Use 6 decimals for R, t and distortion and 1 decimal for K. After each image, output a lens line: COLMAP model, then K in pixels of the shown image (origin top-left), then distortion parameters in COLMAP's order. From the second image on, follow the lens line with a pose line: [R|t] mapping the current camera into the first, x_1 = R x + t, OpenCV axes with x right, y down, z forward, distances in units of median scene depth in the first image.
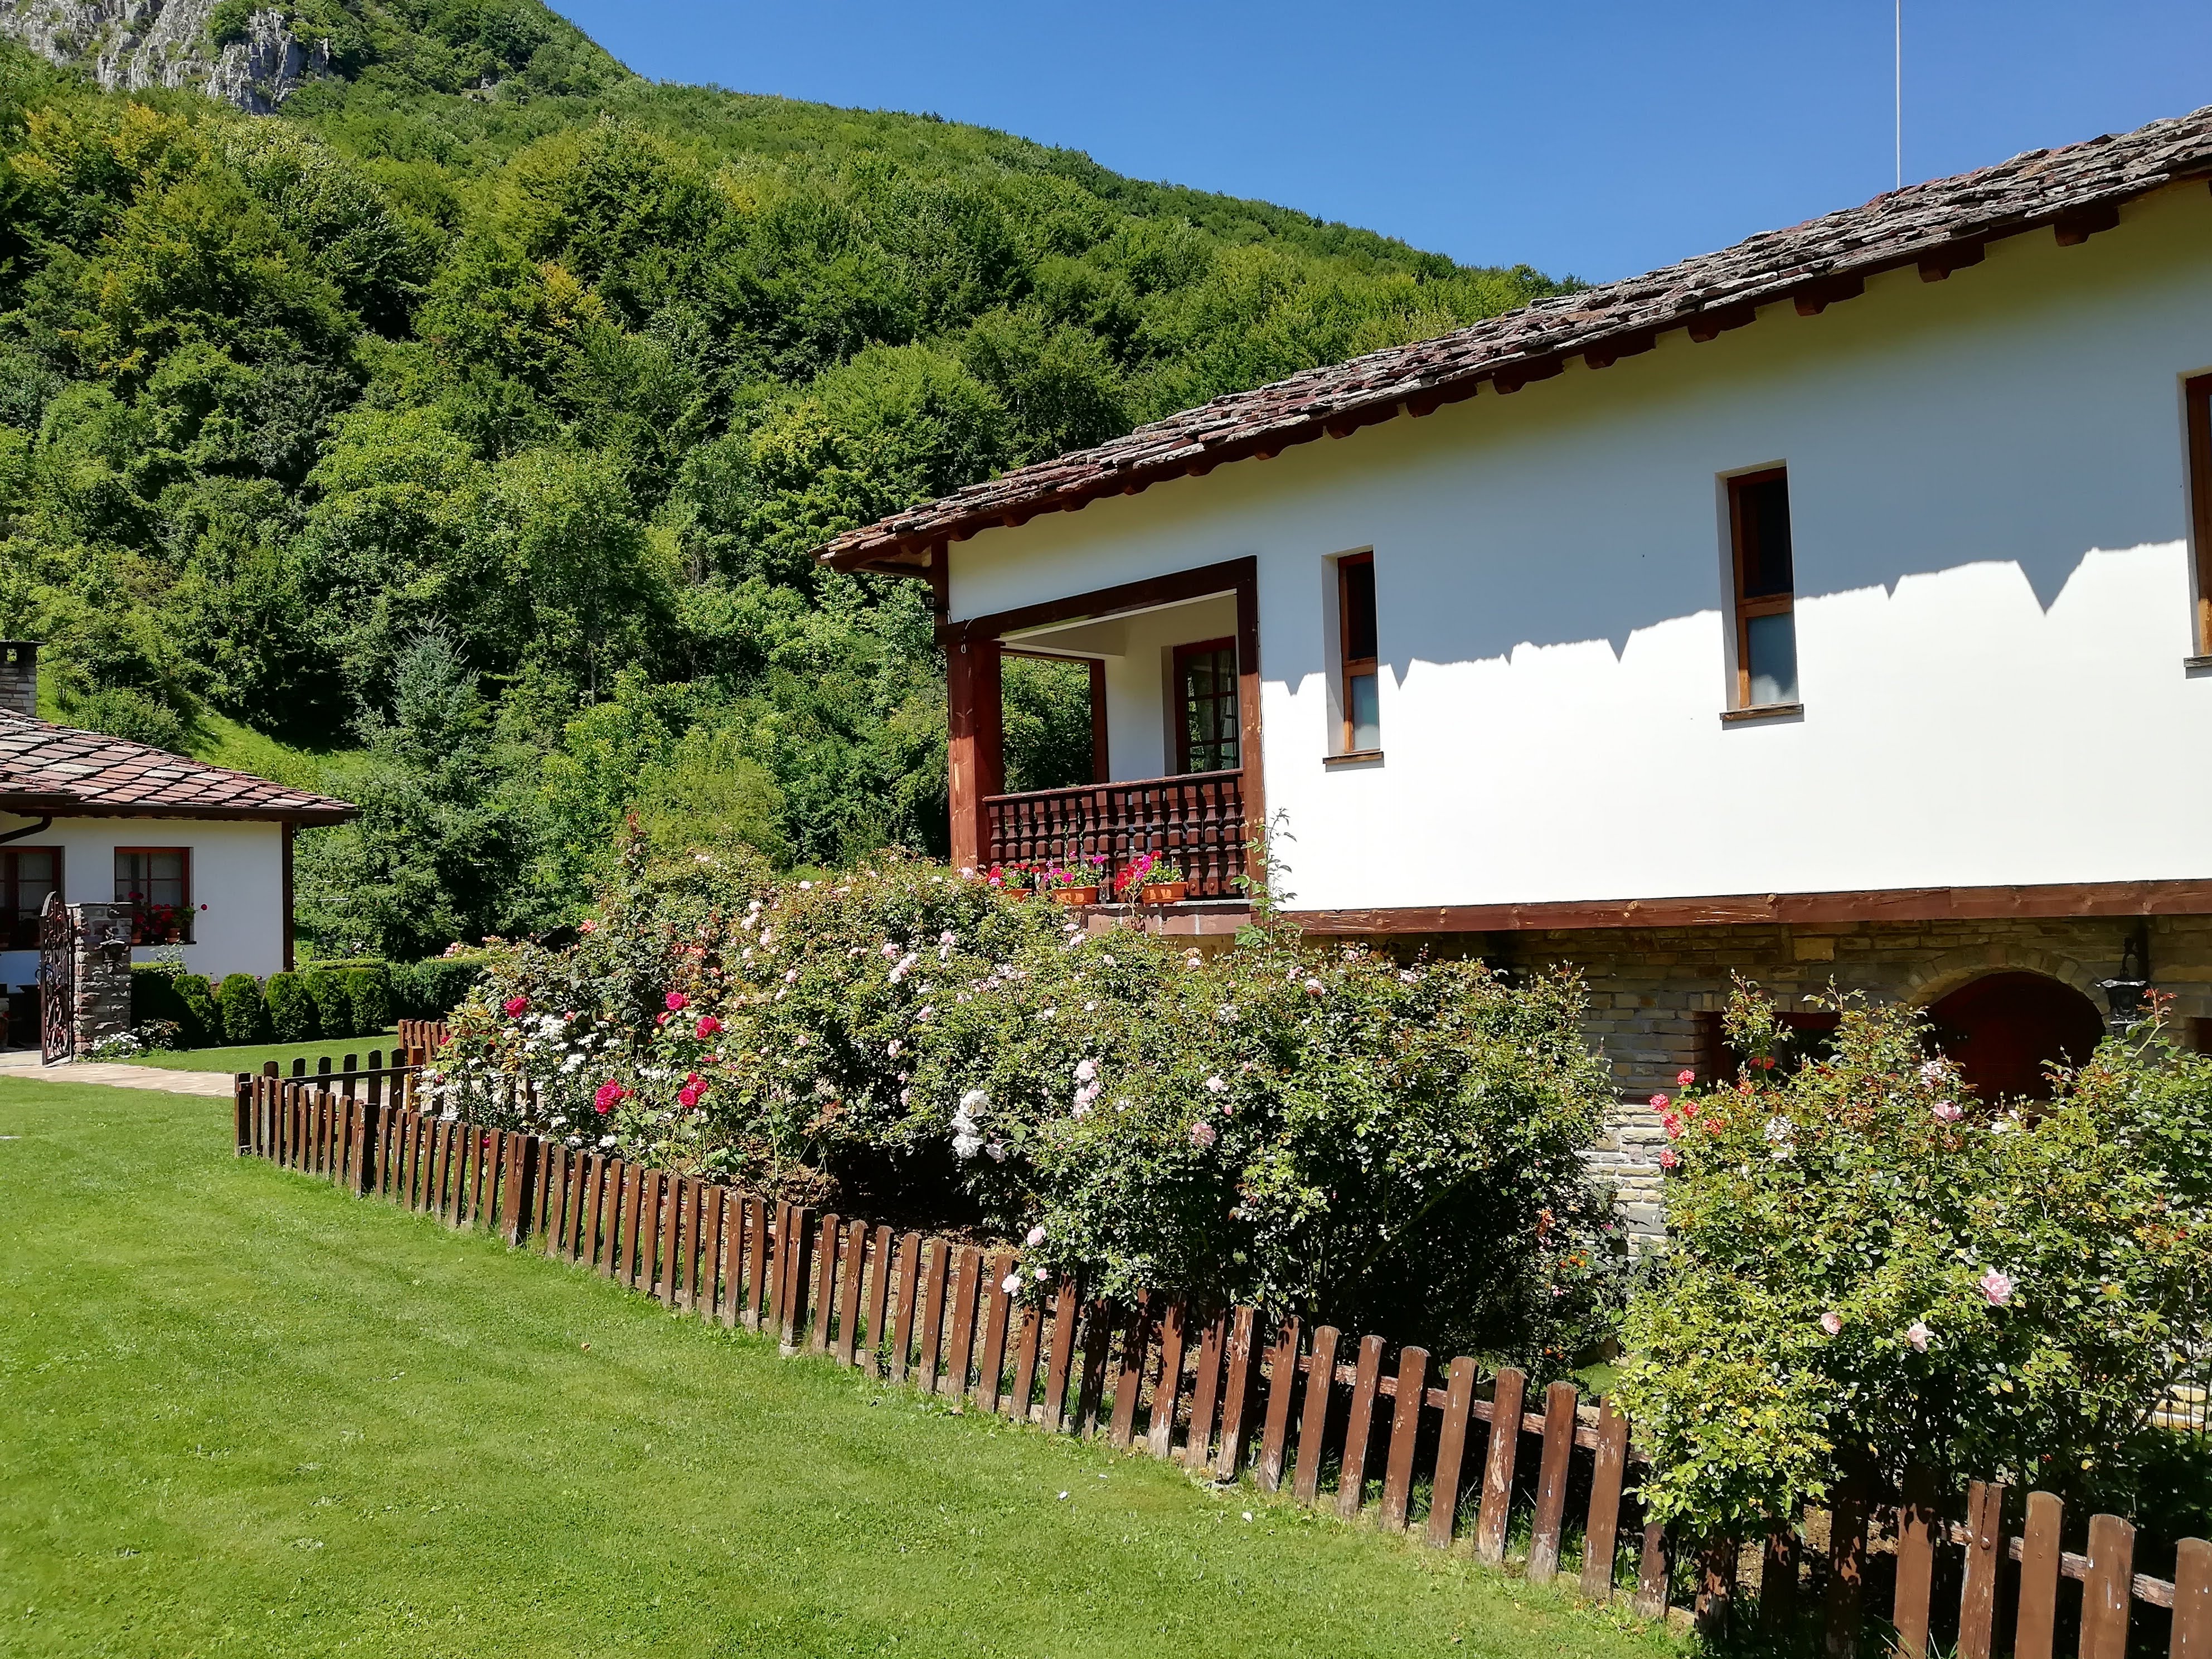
lens RADIAL K [[1766.9, 0, 1106.0], [0, 1766.9, 829.5], [0, 0, 1]] dist [0.000281, 0.019269]
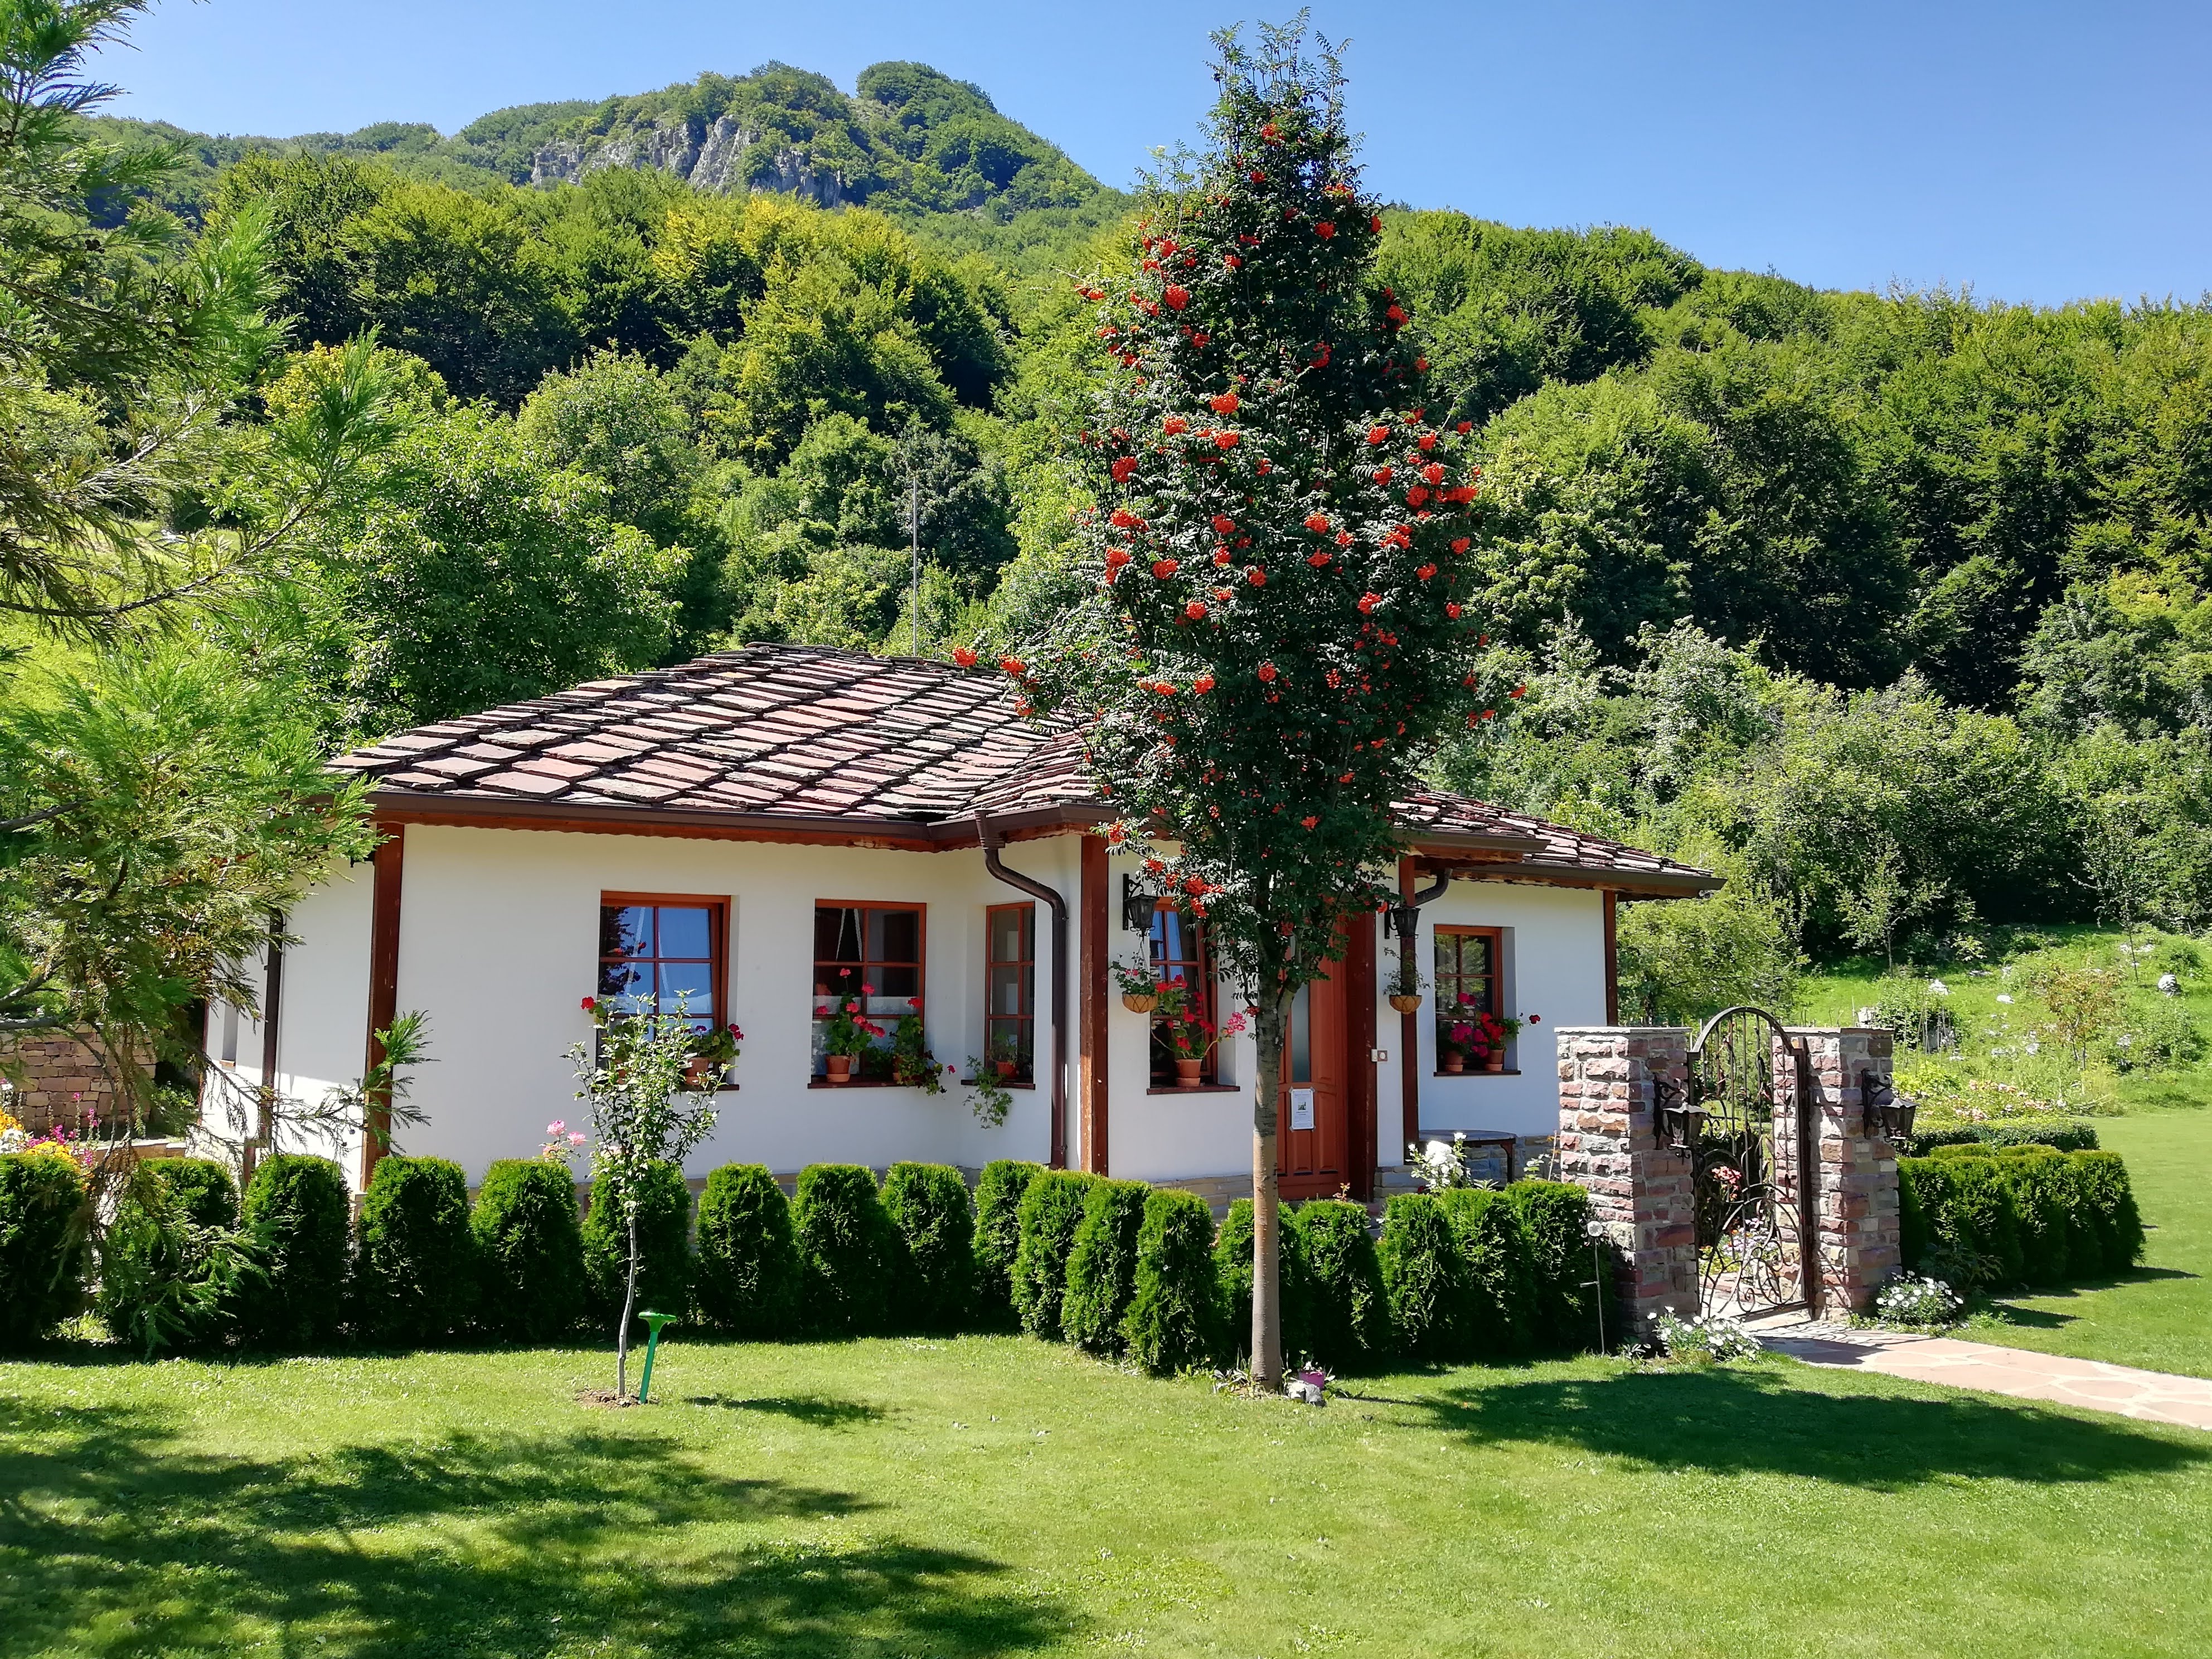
lens RADIAL K [[1730.0, 0, 1106.0], [0, 1730.0, 829.5], [0, 0, 1]] dist [0.001199, 0.004828]
pose [[0.977169, 0.013930, -0.212004, -0.191453], [-0.025167, 0.998412, -0.050397, 0.003525], [0.210966, 0.054581, 0.975968, 0.116868]]
